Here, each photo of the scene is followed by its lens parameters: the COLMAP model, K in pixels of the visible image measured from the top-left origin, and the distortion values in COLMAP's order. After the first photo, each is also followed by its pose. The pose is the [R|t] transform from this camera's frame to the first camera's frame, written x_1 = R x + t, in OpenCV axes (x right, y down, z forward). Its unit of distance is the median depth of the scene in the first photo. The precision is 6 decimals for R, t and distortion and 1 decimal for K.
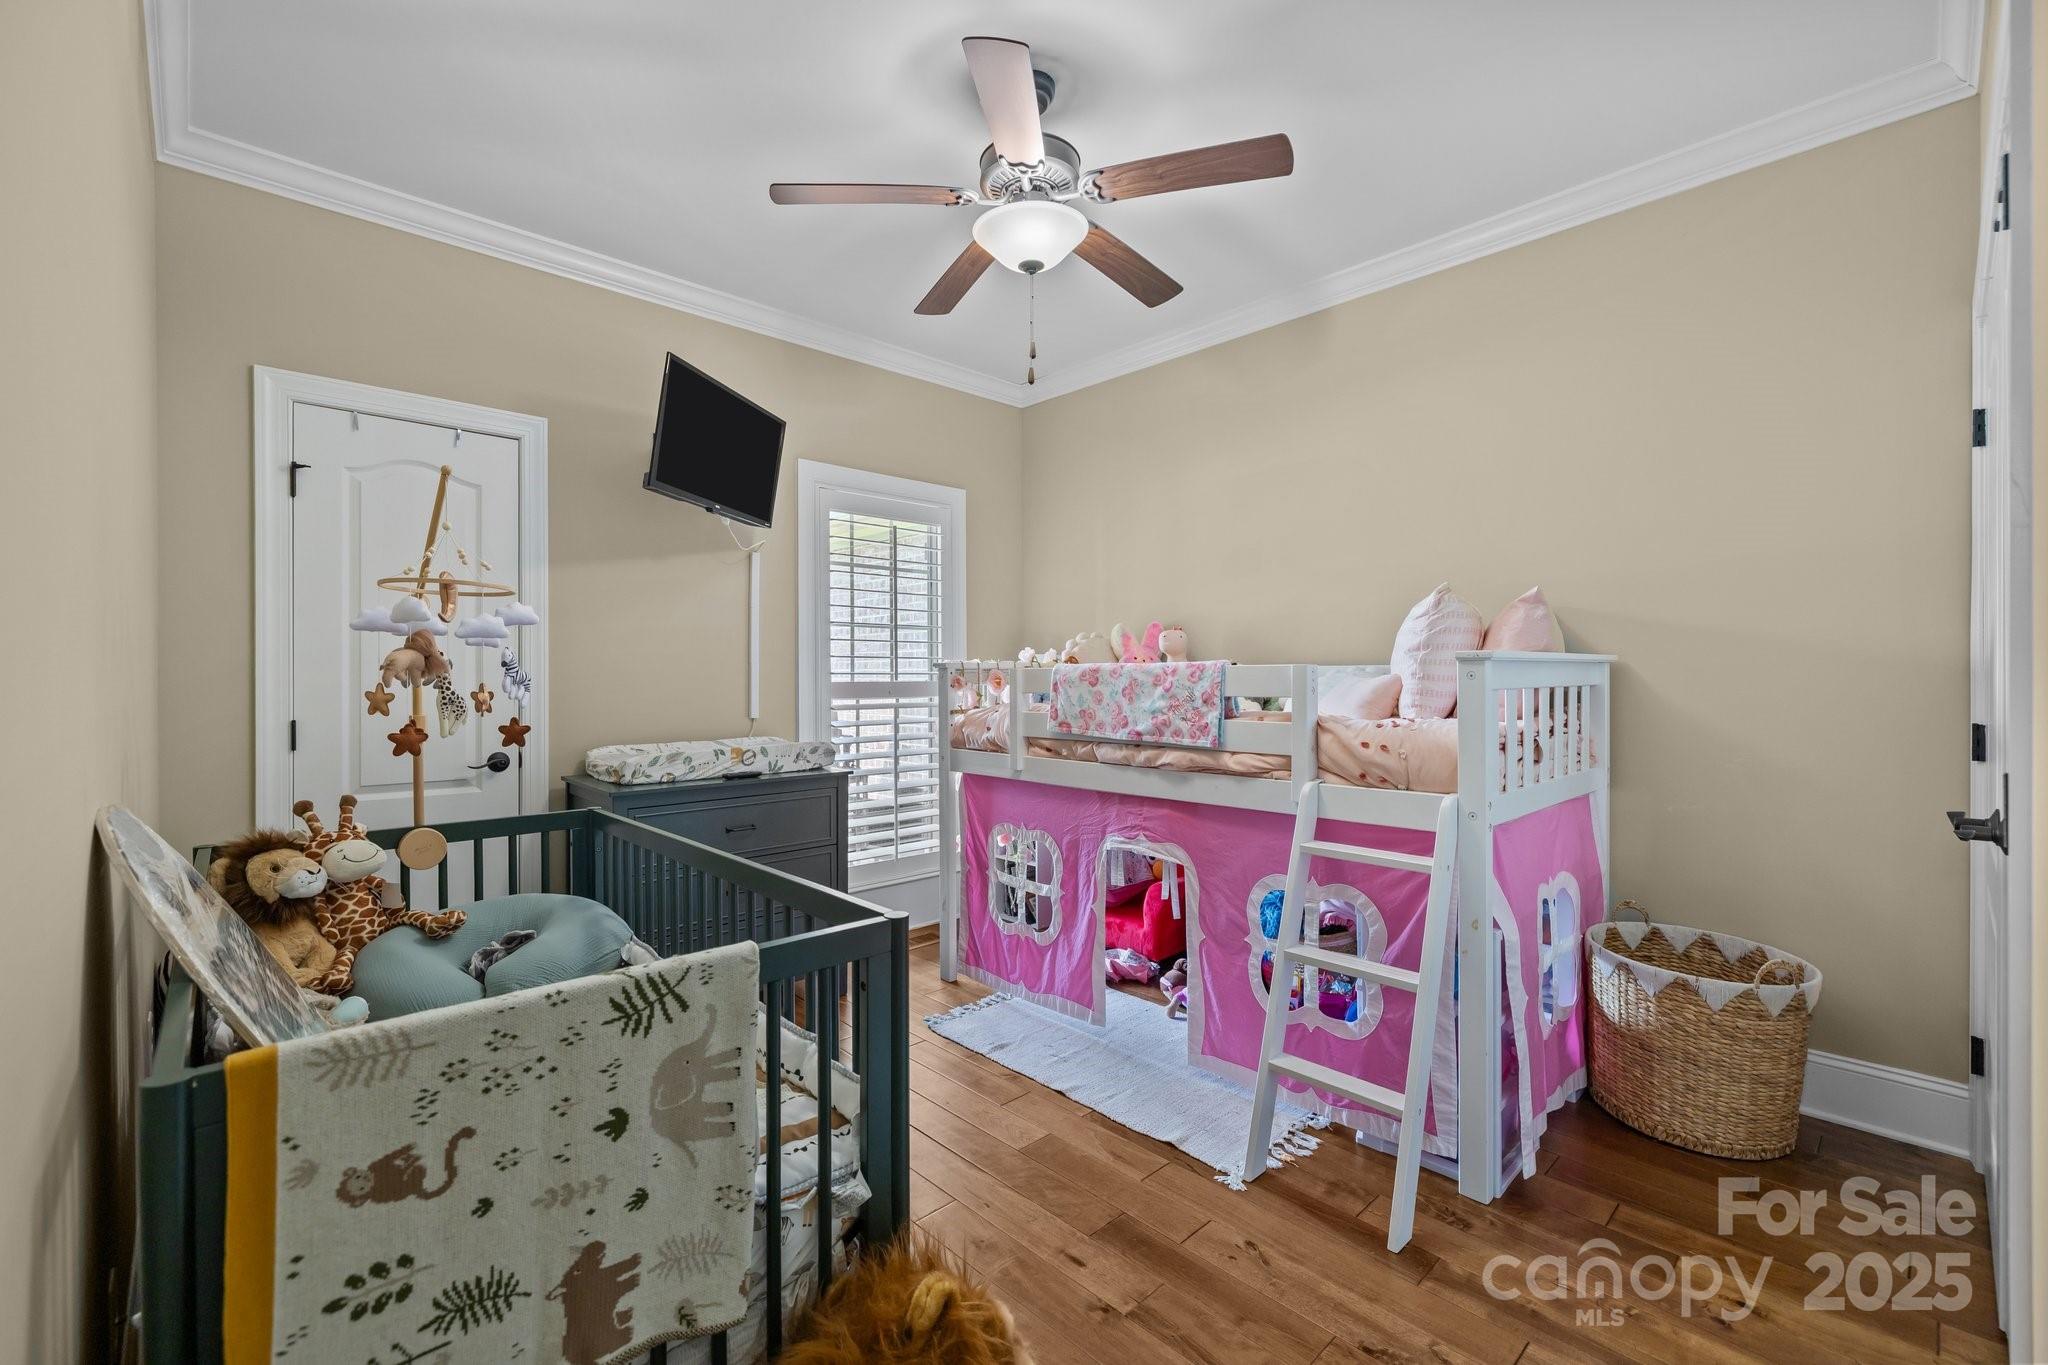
lens RADIAL K [[863.1, 0, 1017.5], [0, 863.1, 673.2], [0, 0, 1]] dist [-0.002026, 0.001655]
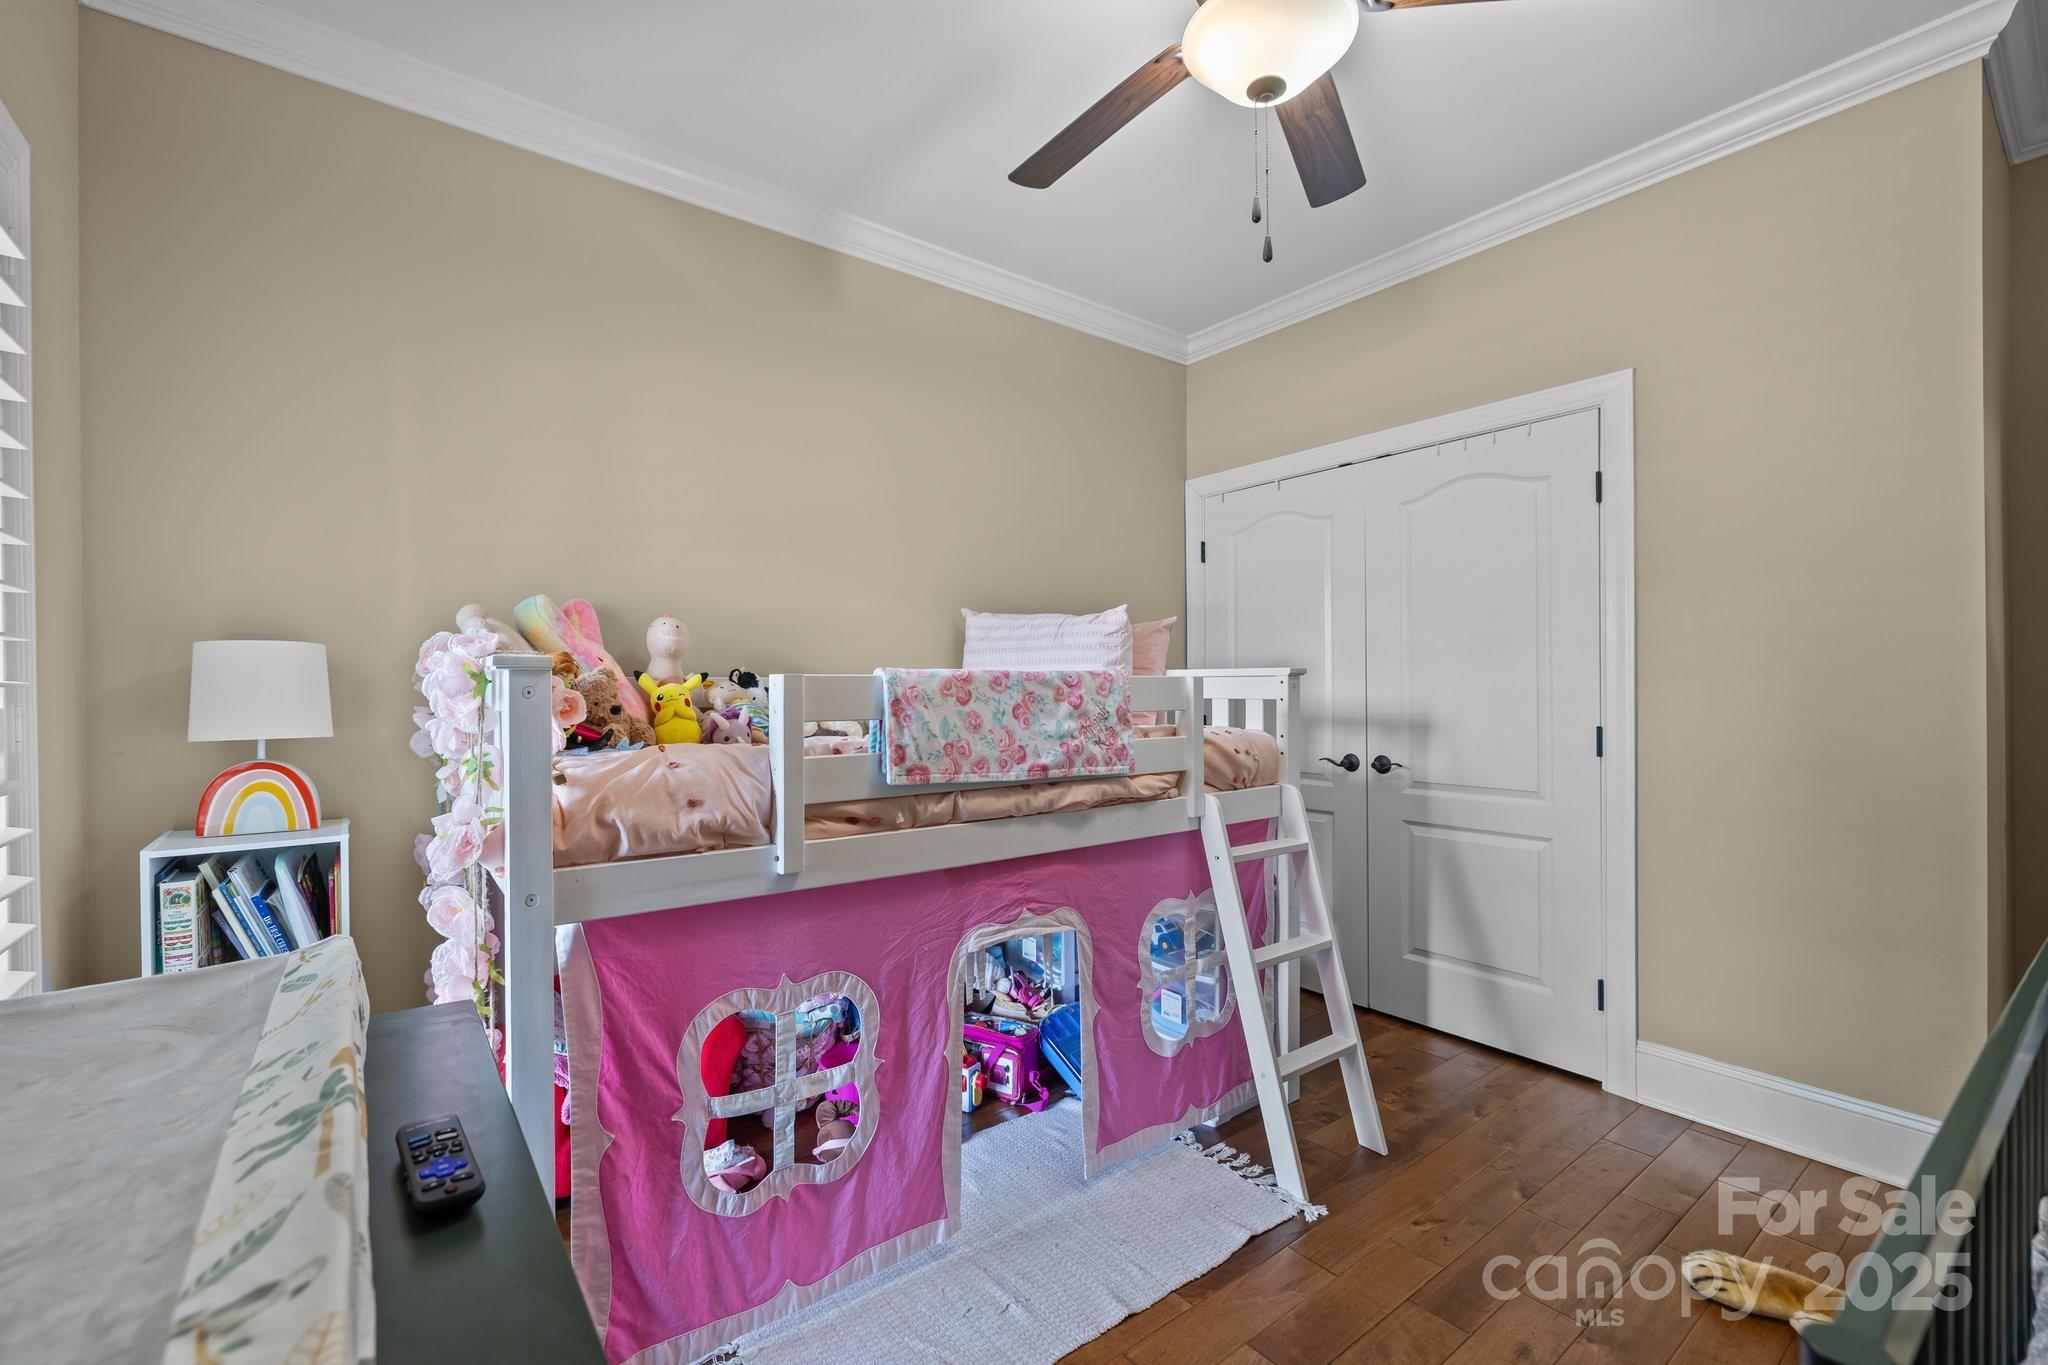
lens RADIAL K [[863.1, 0, 1017.9], [0, 863.1, 687.8], [0, 0, 1]] dist [-0.002026, 0.001655]
pose [[0.110195, 0.003821, 0.993903, -0.568326], [0.002516, 0.999988, -0.004123, 0.005833], [-0.993907, 0.002955, 0.110184, 0.928369]]
